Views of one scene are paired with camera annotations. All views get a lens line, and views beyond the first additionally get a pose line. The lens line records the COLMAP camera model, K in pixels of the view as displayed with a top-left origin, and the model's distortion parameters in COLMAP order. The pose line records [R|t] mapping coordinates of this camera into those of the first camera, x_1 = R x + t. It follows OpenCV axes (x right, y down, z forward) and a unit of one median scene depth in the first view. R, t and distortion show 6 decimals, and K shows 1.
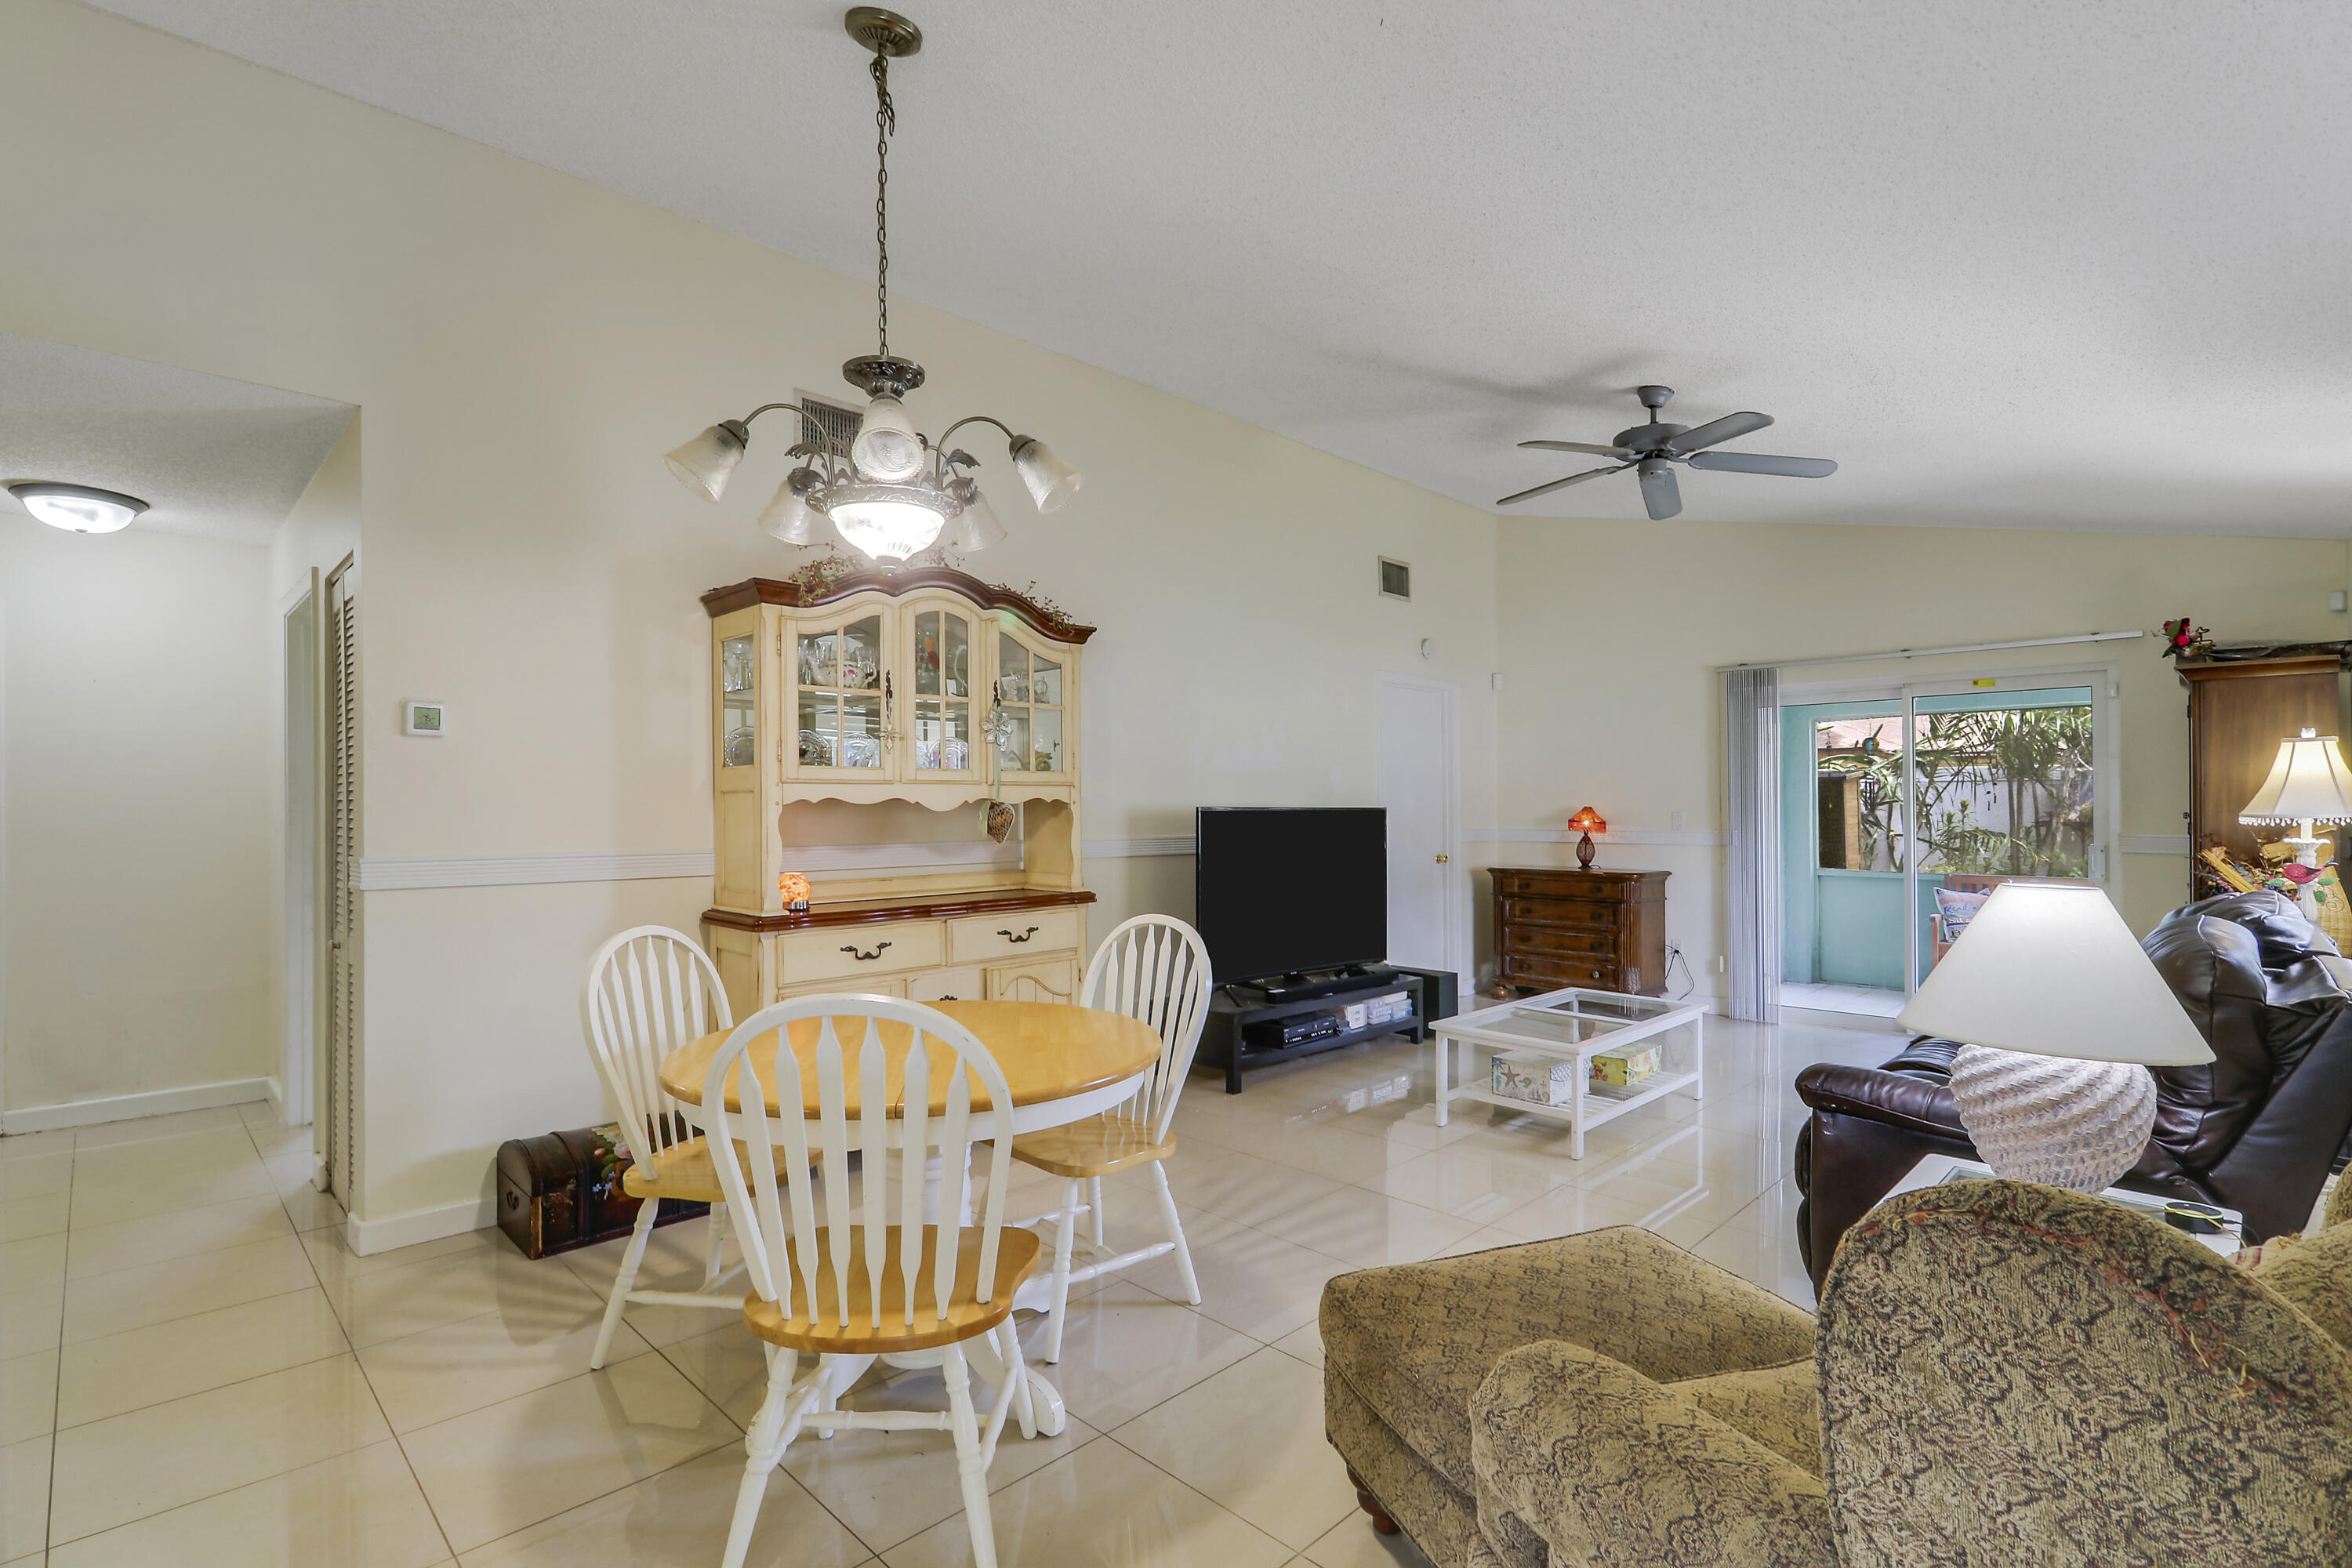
lens RADIAL K [[1100.9, 0, 1155.4], [0, 1100.9, 793.3], [0, 0, 1]] dist [-0.002140, -0.011091]
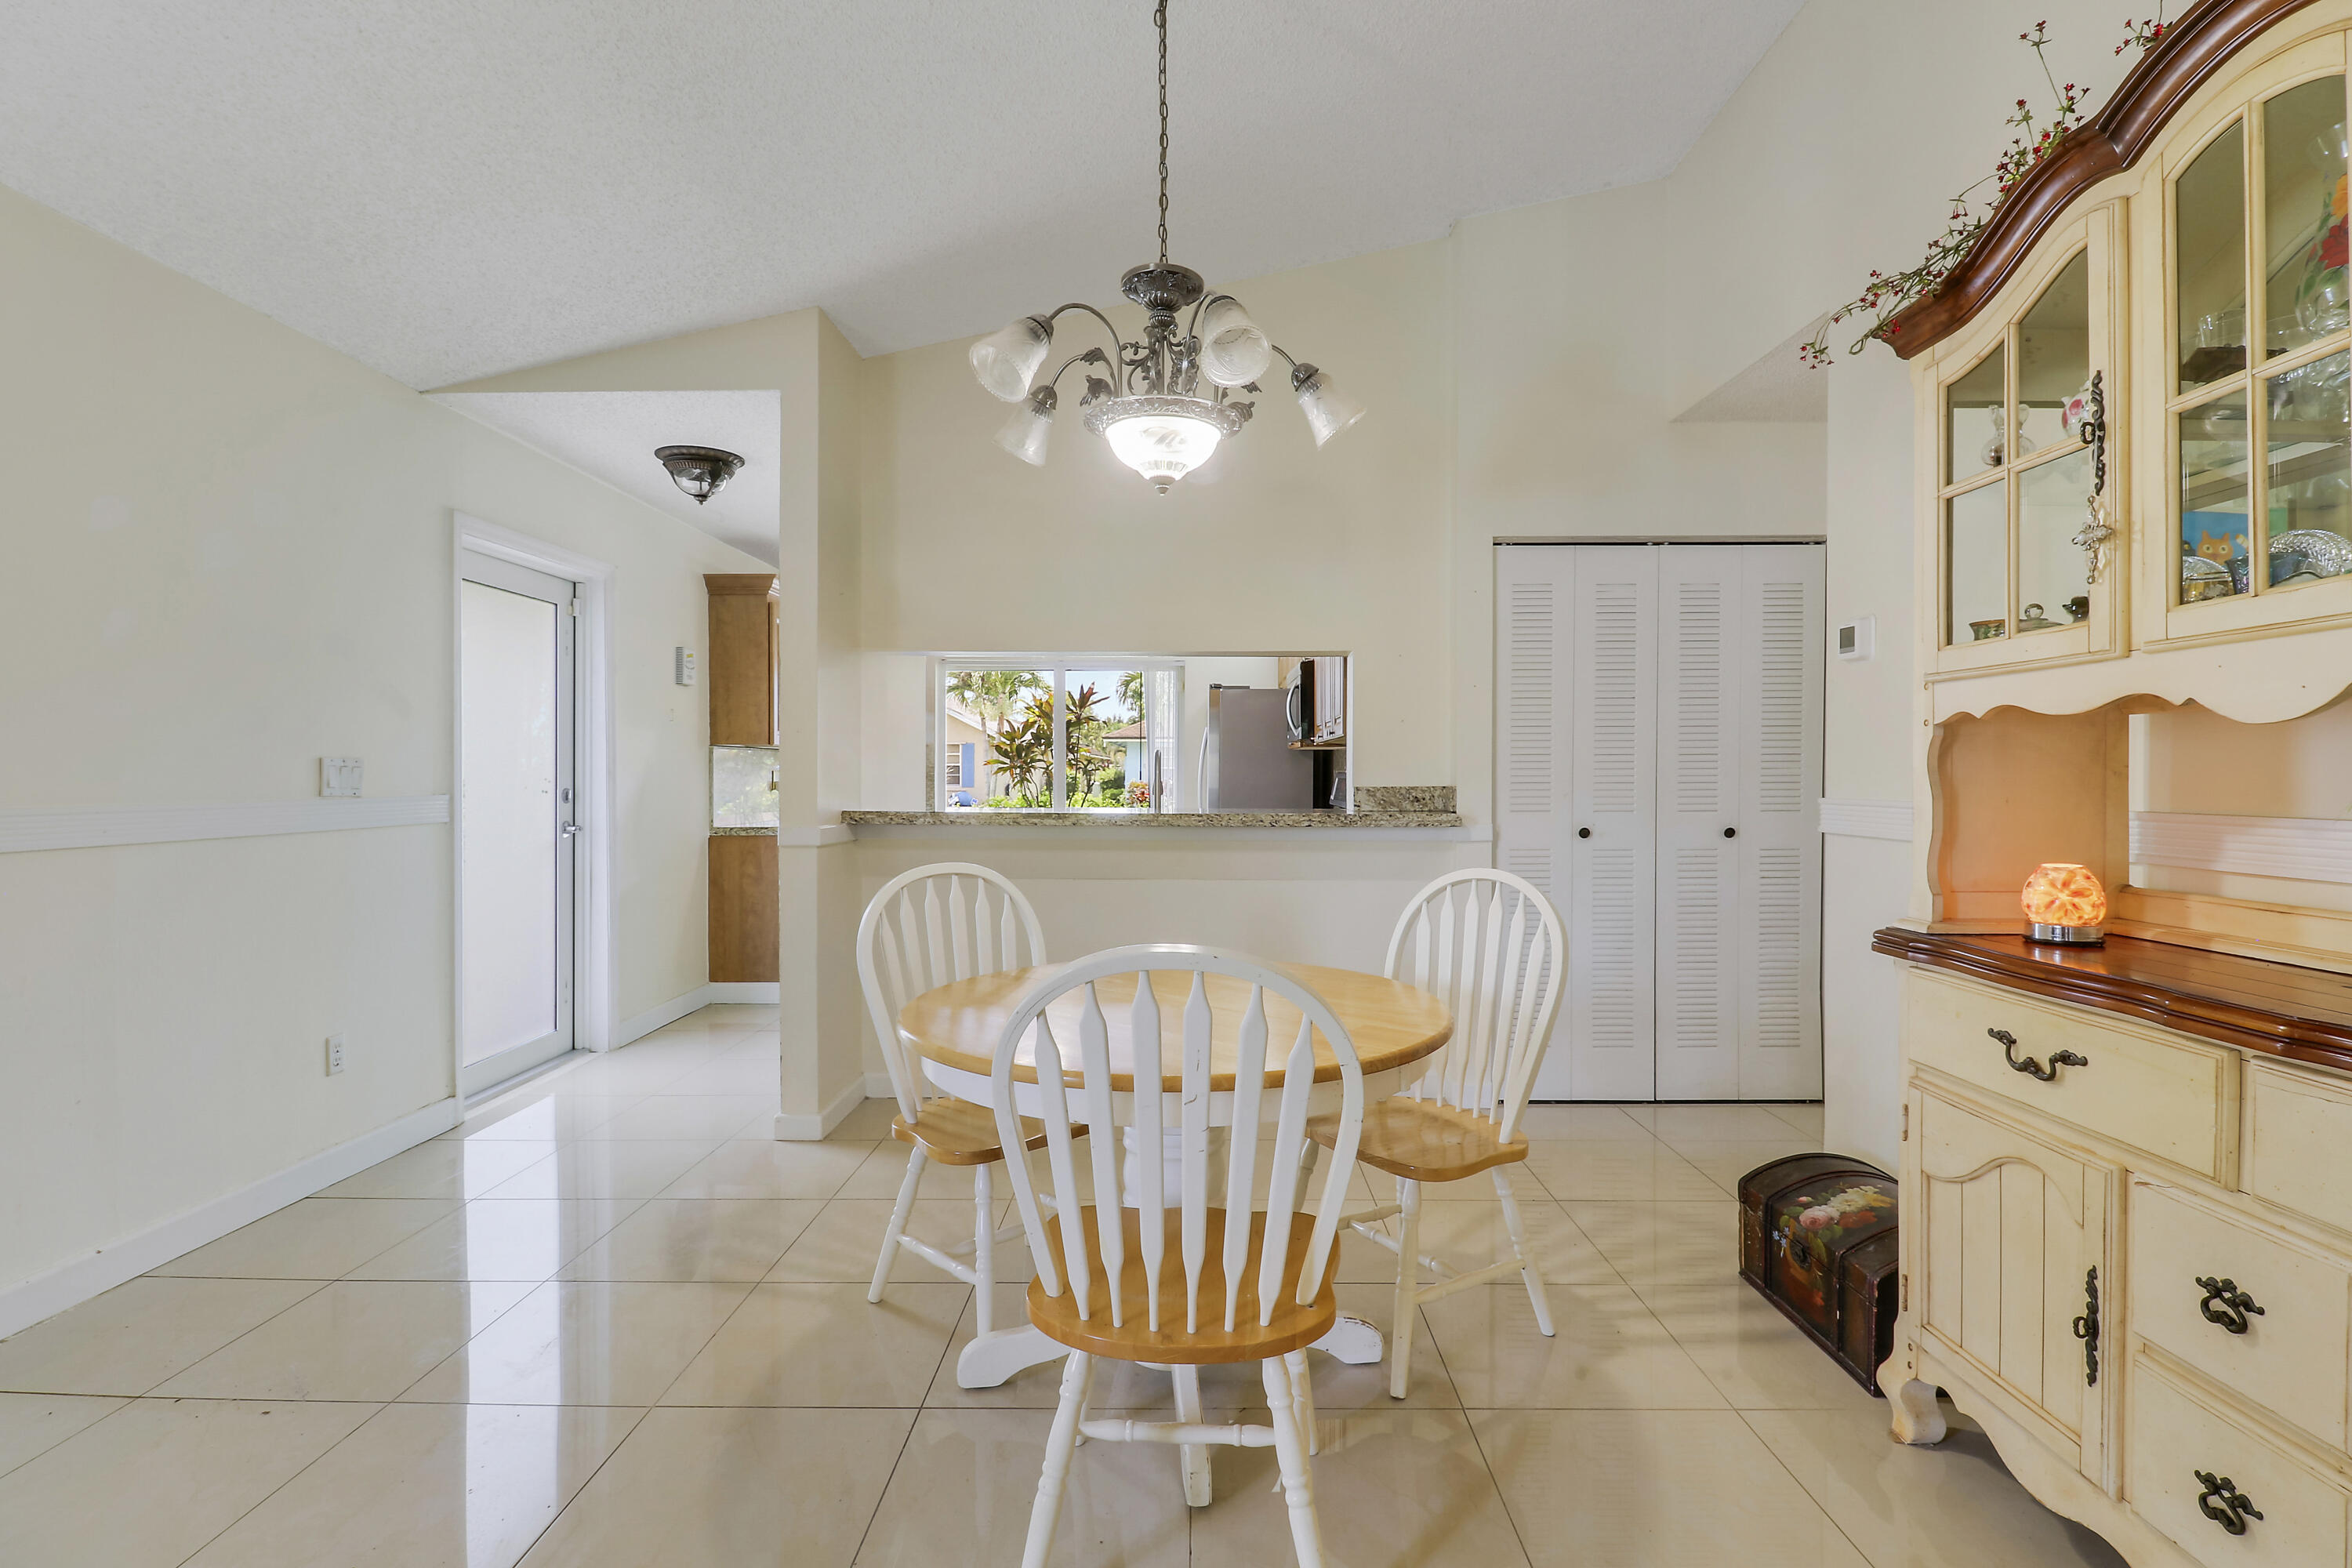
lens RADIAL K [[1100.9, 0, 1189.5], [0, 1100.9, 774.3], [0, 0, 1]] dist [-0.002140, -0.011091]
pose [[-0.709887, -0.001955, -0.704313, 0.263407], [0.001992, 0.999987, -0.004783, 0.033714], [0.704313, -0.004799, -0.709874, 1.033880]]
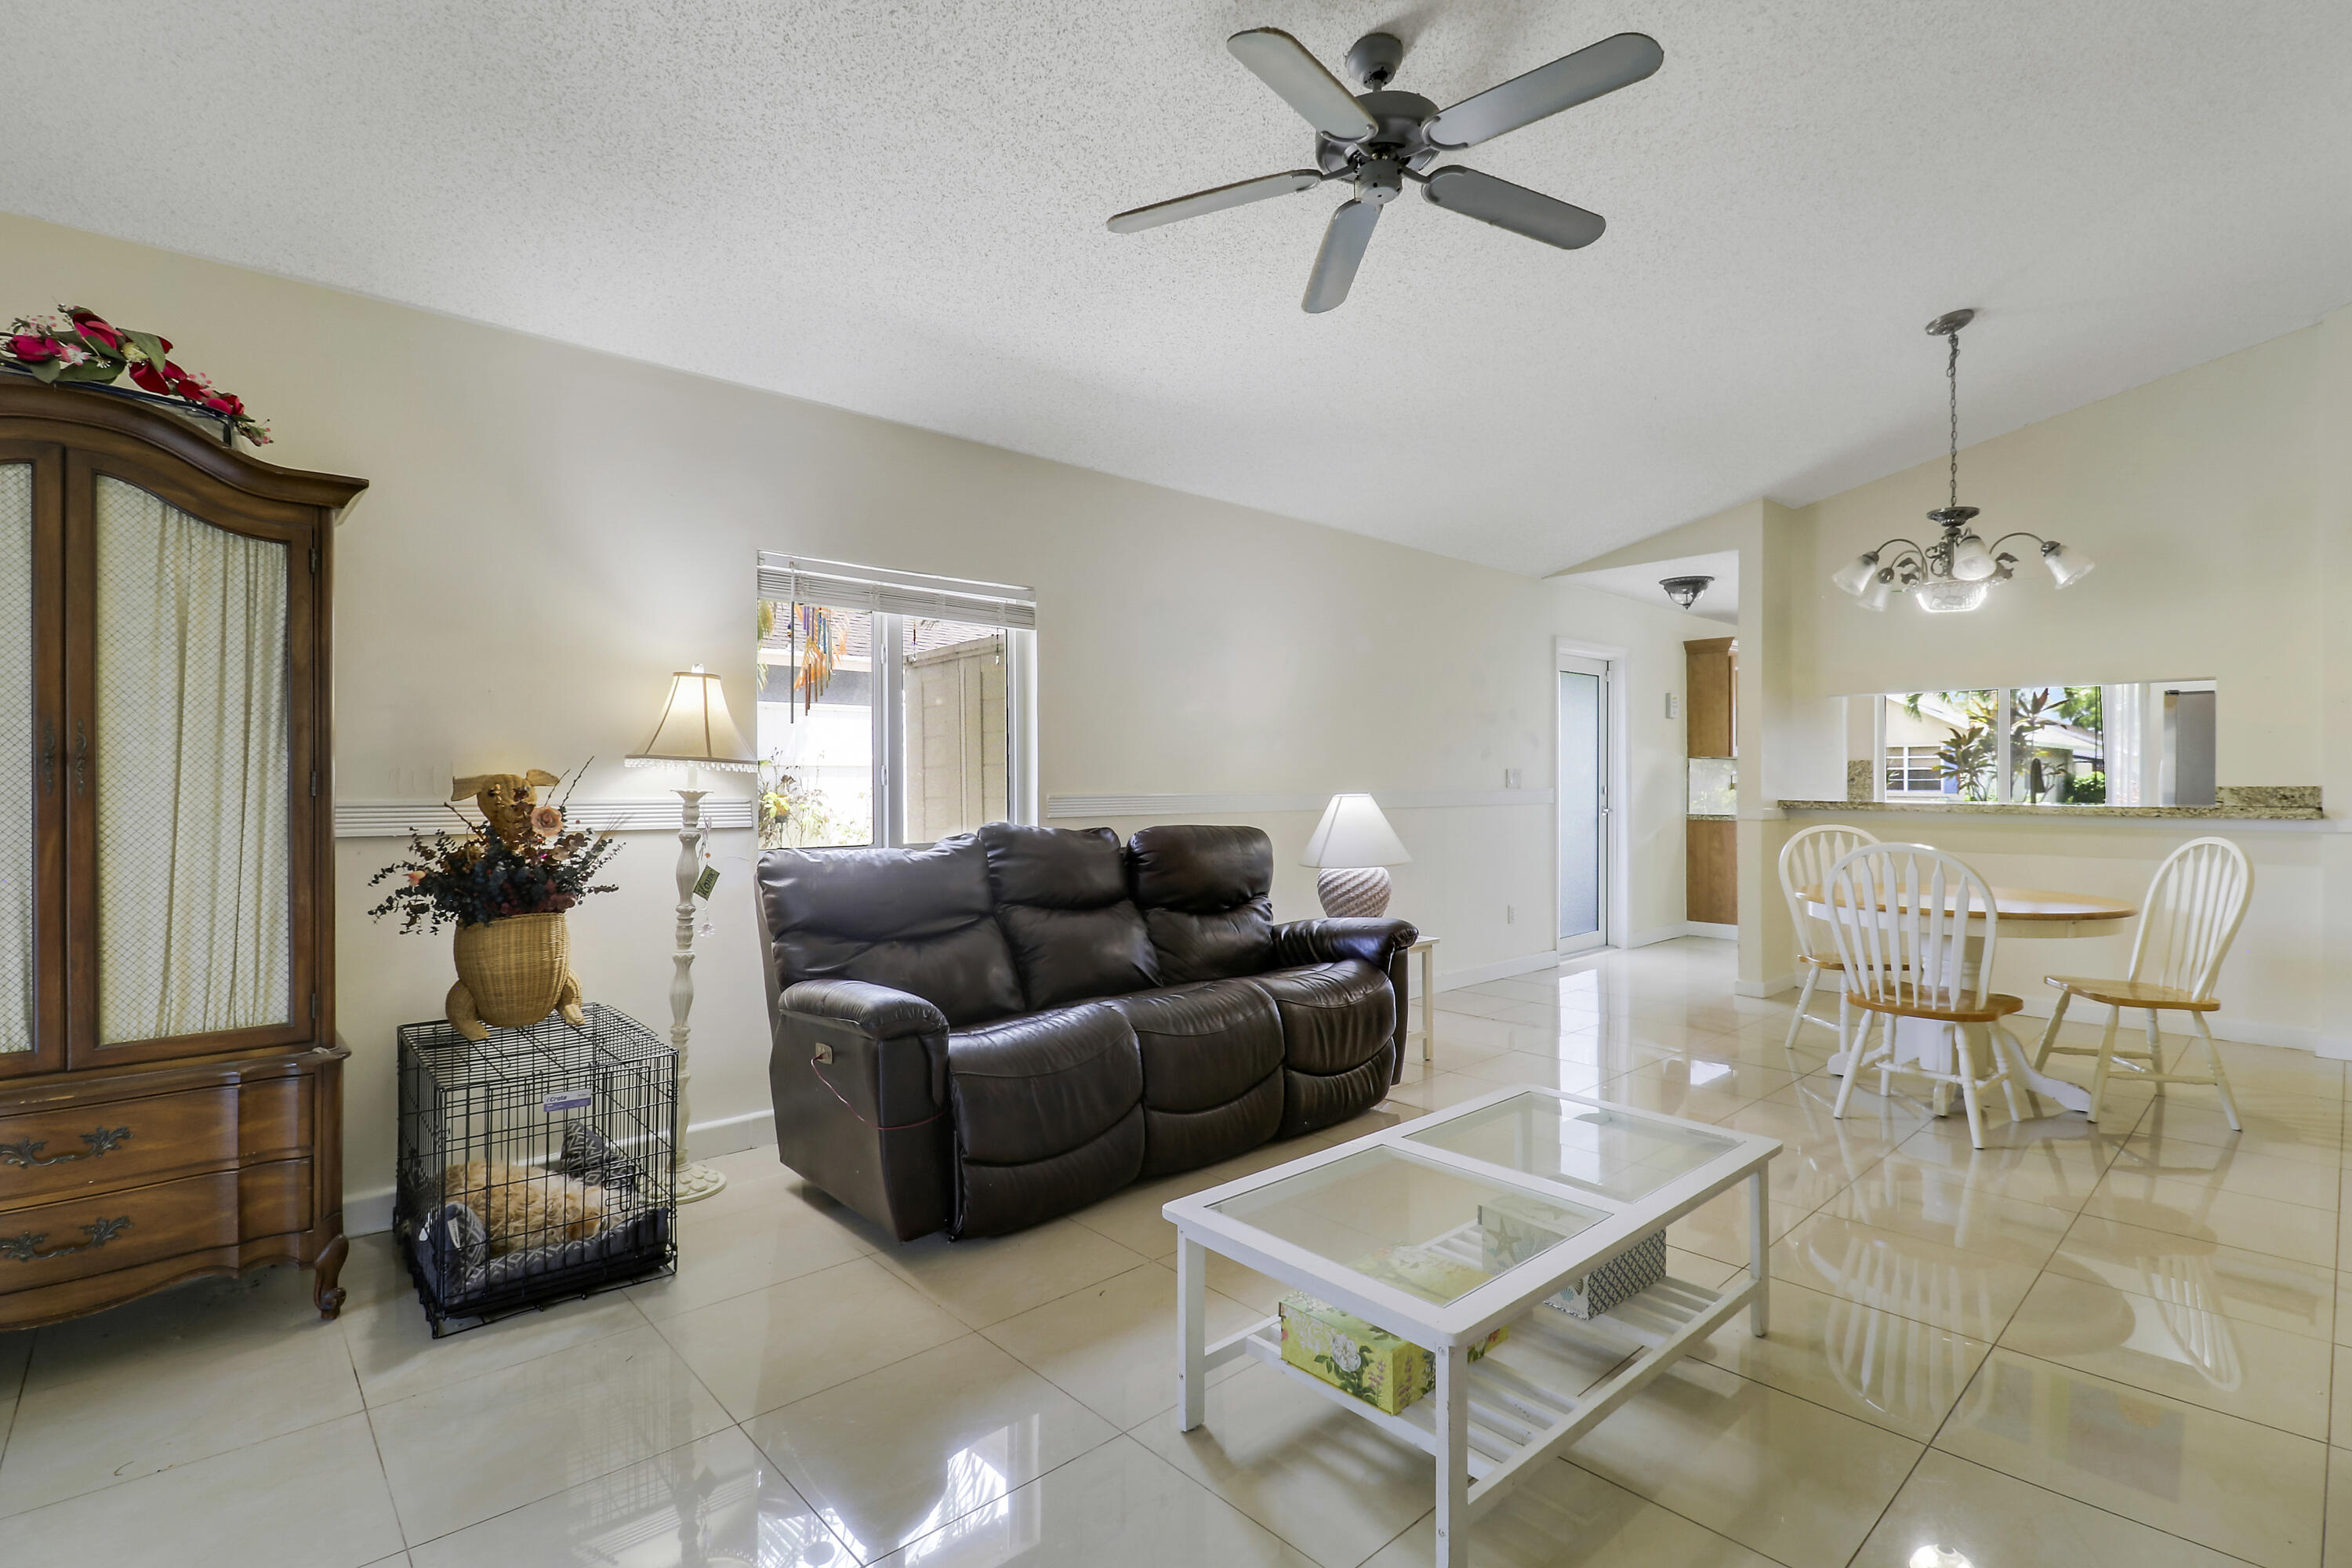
lens RADIAL K [[1100.9, 0, 1196.5], [0, 1100.9, 781.0], [0, 0, 1]] dist [-0.002140, -0.011091]
pose [[-0.999519, -0.001872, 0.030953, 0.572842], [-0.001963, 0.999994, -0.002926, 0.040285], [-0.030947, -0.002985, -0.999517, 1.710577]]
